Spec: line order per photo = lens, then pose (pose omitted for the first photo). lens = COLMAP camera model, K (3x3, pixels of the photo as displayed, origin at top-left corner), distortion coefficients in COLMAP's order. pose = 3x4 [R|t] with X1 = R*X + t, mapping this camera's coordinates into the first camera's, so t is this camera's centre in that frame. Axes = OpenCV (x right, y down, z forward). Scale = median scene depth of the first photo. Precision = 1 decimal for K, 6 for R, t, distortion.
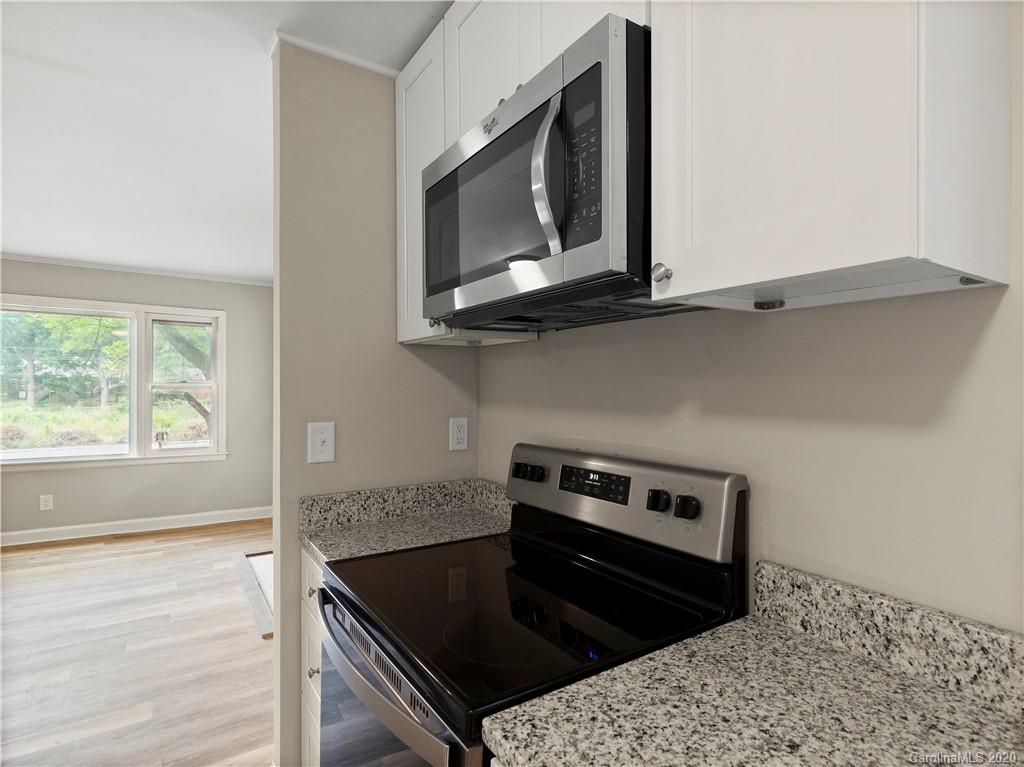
lens RADIAL K [[535.8, 0, 516.4], [0, 535.8, 386.0], [0, 0, 1]] dist [0.001049, -0.000013]
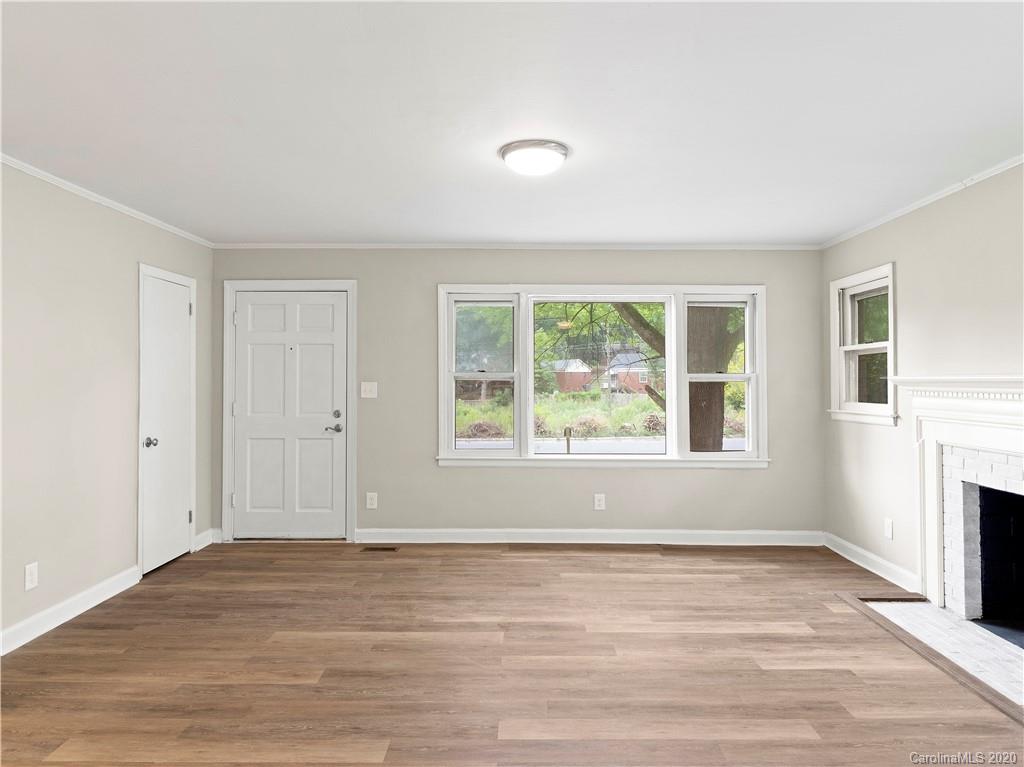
lens RADIAL K [[652.8, 0, 516.2], [0, 652.8, 368.0], [0, 0, 1]] dist [0.003217, -0.002638]
pose [[0.831212, -0.016134, -0.555721, -1.219615], [0.007813, 0.999819, -0.017340, 0.001643], [0.555900, 0.010071, 0.831188, -0.137682]]
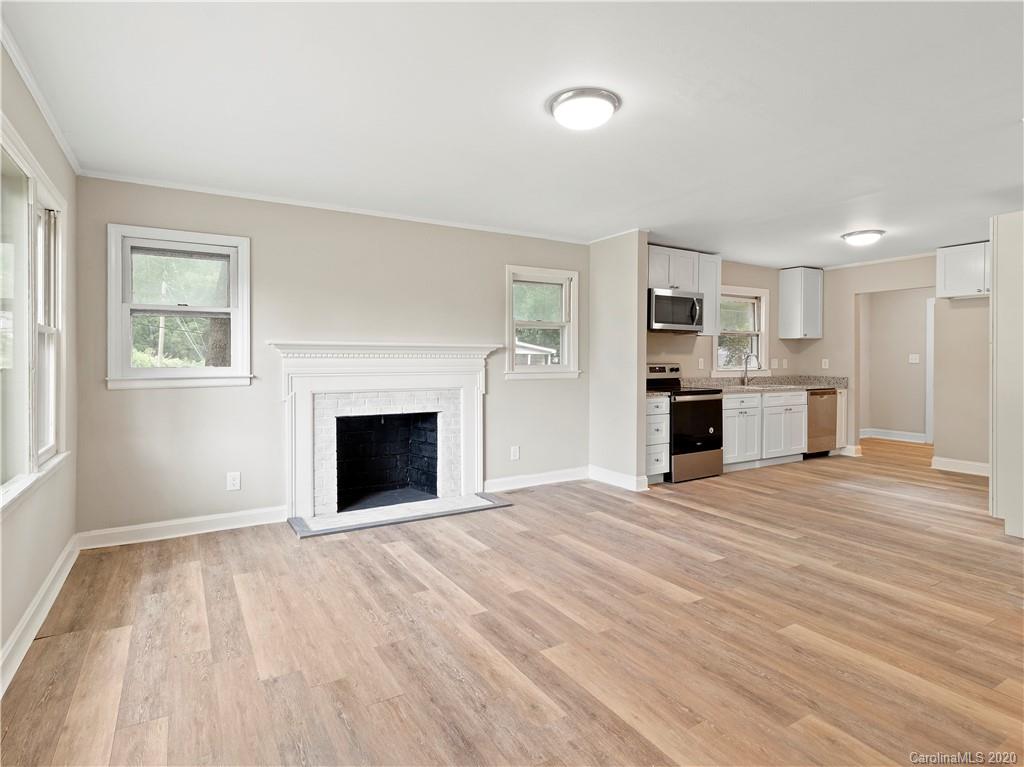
lens RADIAL K [[552.4, 0, 514.7], [0, 552.4, 357.8], [0, 0, 1]] dist [0.003371, 0.001115]
pose [[0.036978, -0.001266, 0.999315, -4.418261], [-0.005304, 0.999985, 0.001463, 0.083424], [-0.999302, -0.005354, 0.036971, 1.997824]]
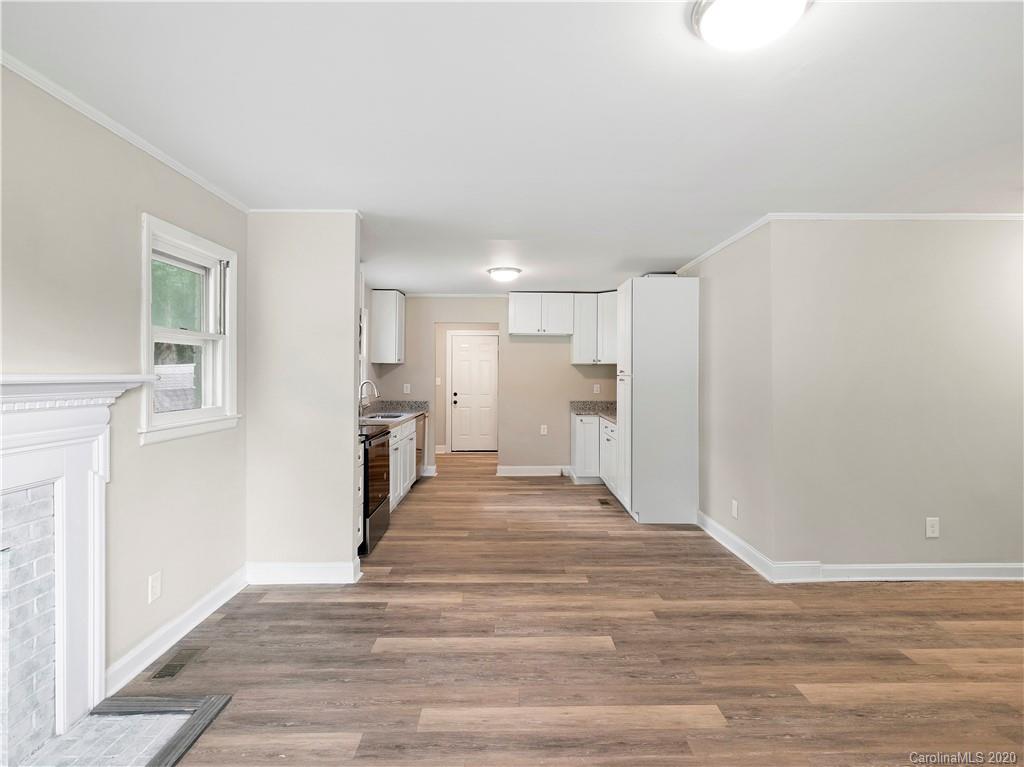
lens RADIAL K [[533.1, 0, 516.2], [0, 533.1, 371.2], [0, 0, 1]] dist [0.000987, 0.000335]
pose [[-0.844489, -0.000308, 0.535573, -2.642218], [-0.005518, 0.999952, -0.008126, -0.005544], [-0.535544, -0.009818, -0.844450, 3.066014]]
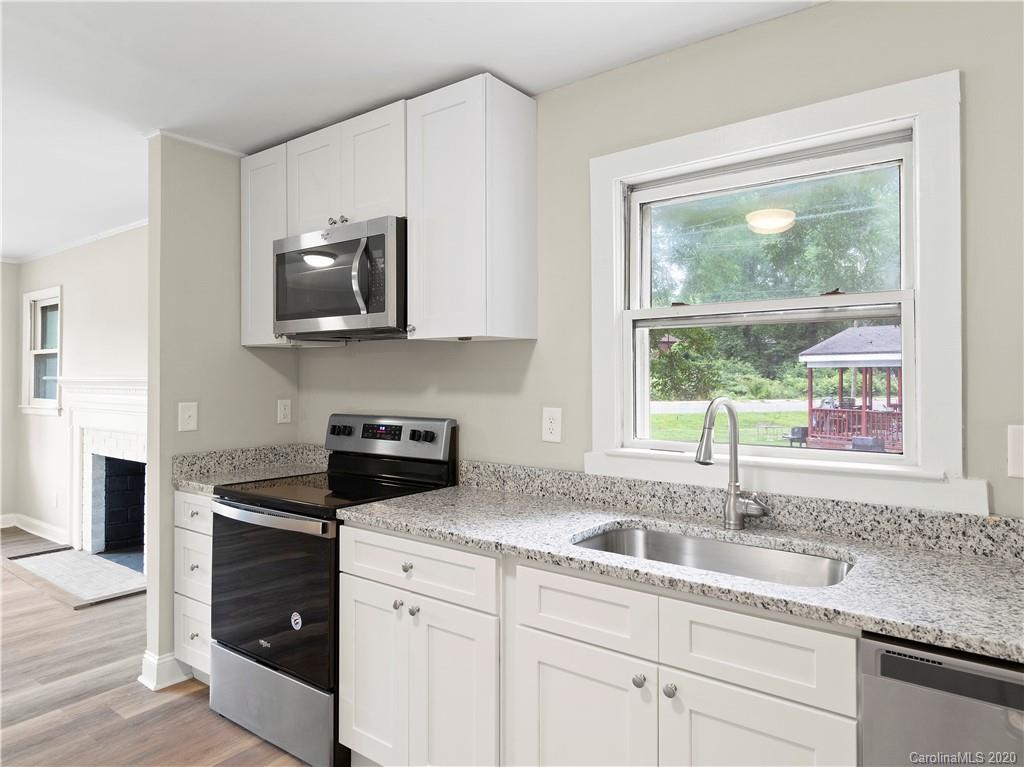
lens RADIAL K [[652.8, 0, 516.2], [0, 652.8, 368.0], [0, 0, 1]] dist [0.003217, -0.002638]
pose [[0.942771, 0.002894, 0.333430, -0.155661], [0.000924, 0.999936, -0.011291, -0.003829], [-0.333441, 0.010953, 0.942707, -1.164562]]
